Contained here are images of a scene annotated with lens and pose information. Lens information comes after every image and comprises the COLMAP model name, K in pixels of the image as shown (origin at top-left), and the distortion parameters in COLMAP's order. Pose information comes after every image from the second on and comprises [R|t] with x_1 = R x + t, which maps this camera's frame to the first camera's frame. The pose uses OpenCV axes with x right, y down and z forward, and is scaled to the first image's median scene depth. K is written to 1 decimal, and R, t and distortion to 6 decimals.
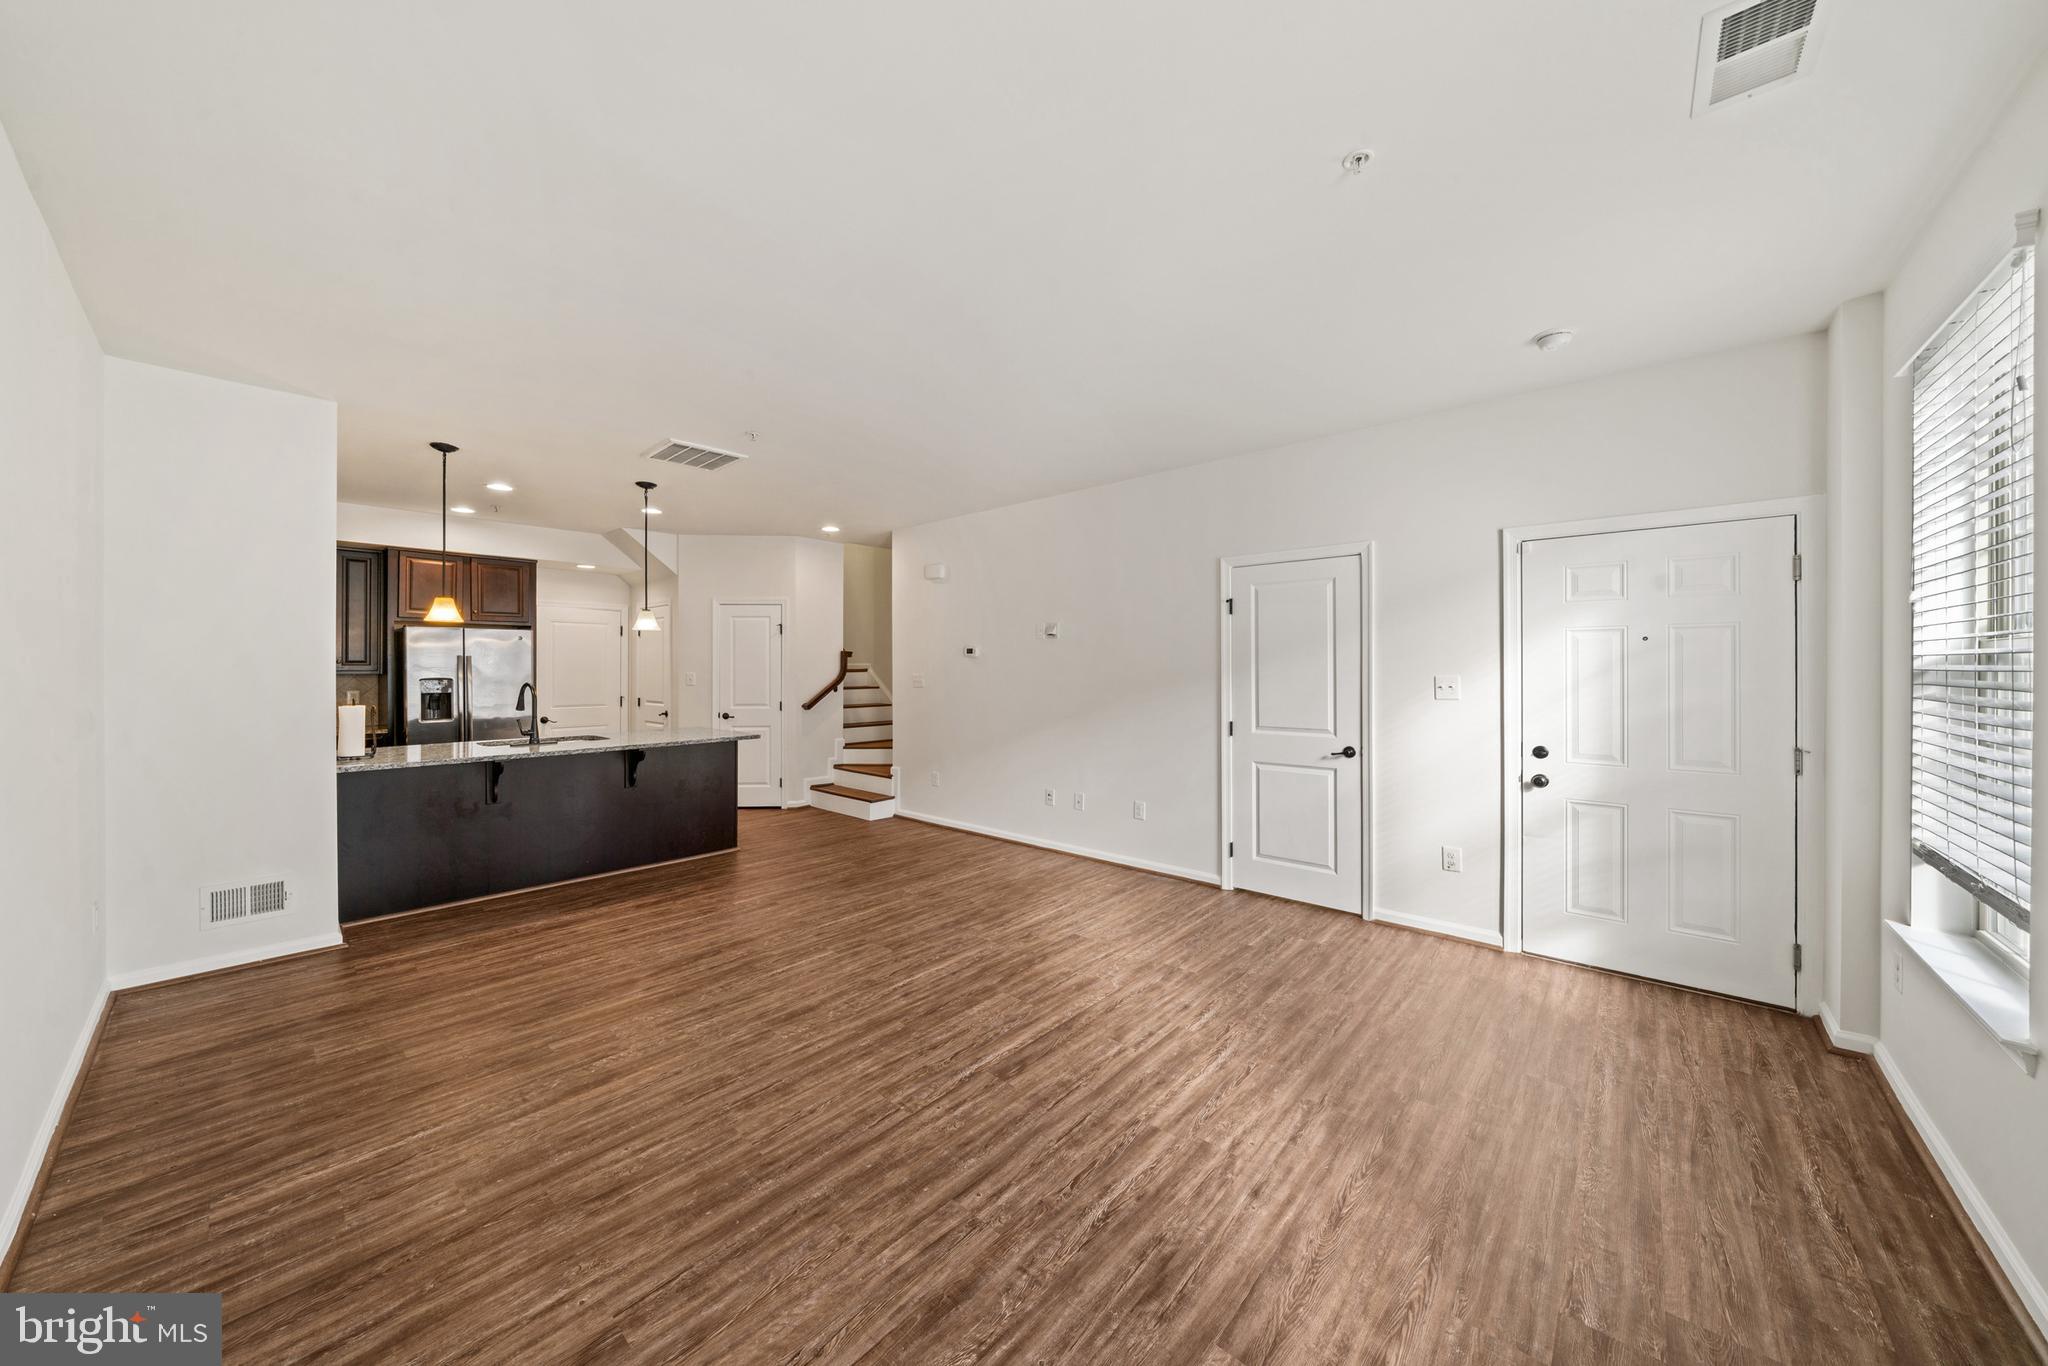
lens RADIAL K [[700.5, 0, 1012.3], [0, 700.5, 672.0], [0, 0, 1]] dist [-0.005912, -0.000227]
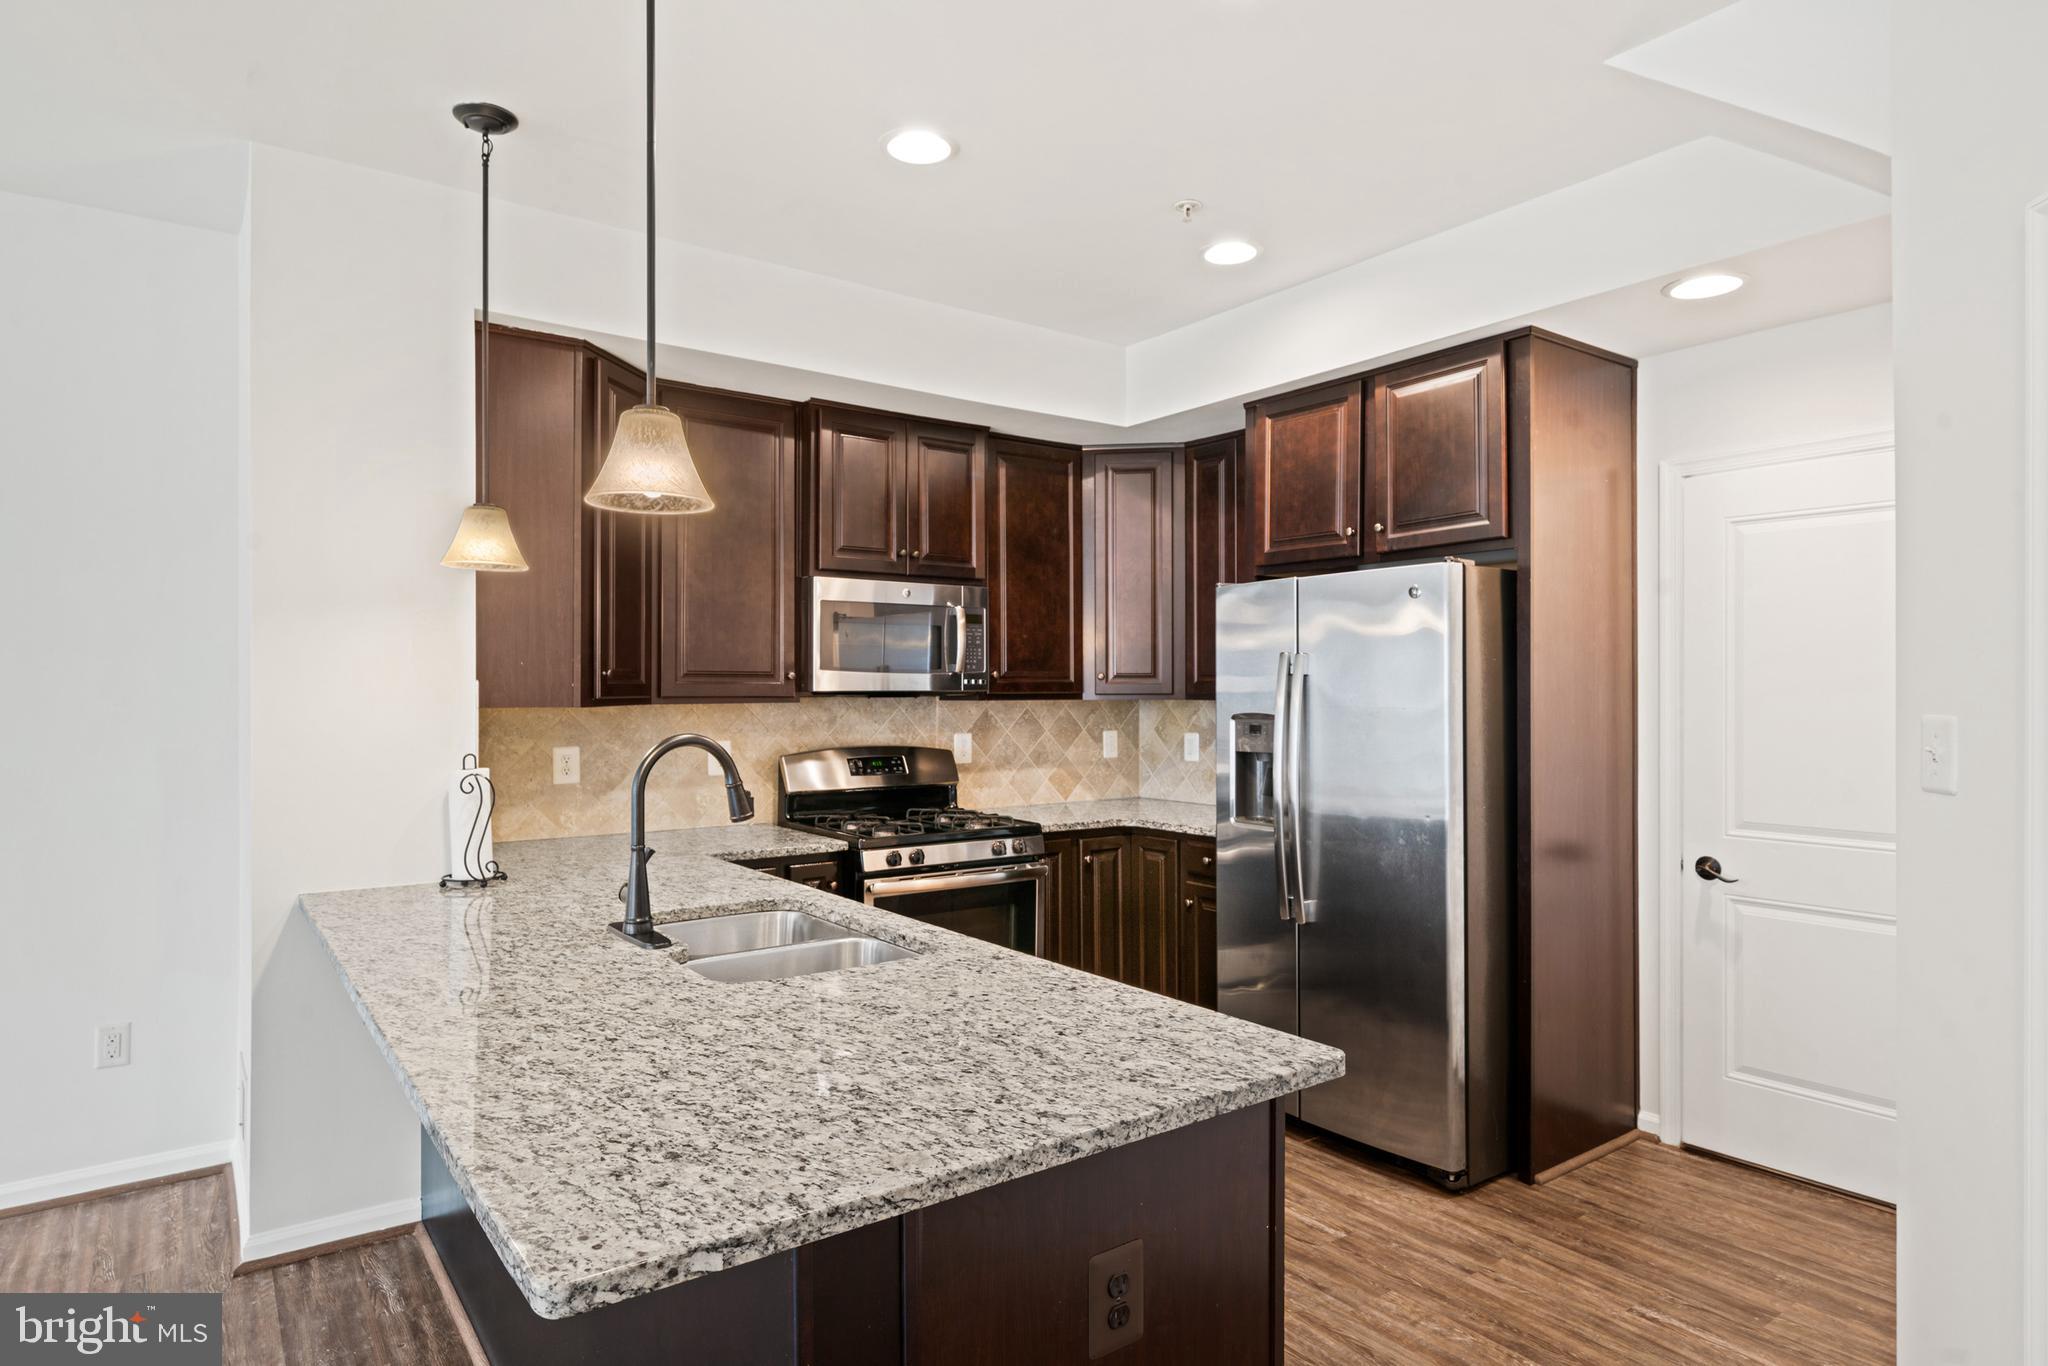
lens RADIAL K [[1149.7, 0, 1017.3], [0, 1149.7, 685.2], [0, 0, 1]] dist [0.006011, 0.000345]
pose [[-0.205198, -0.003882, -0.978713, -0.269605], [-0.003627, 0.999988, -0.003206, -0.007154], [0.978714, 0.002892, -0.205209, 1.522975]]
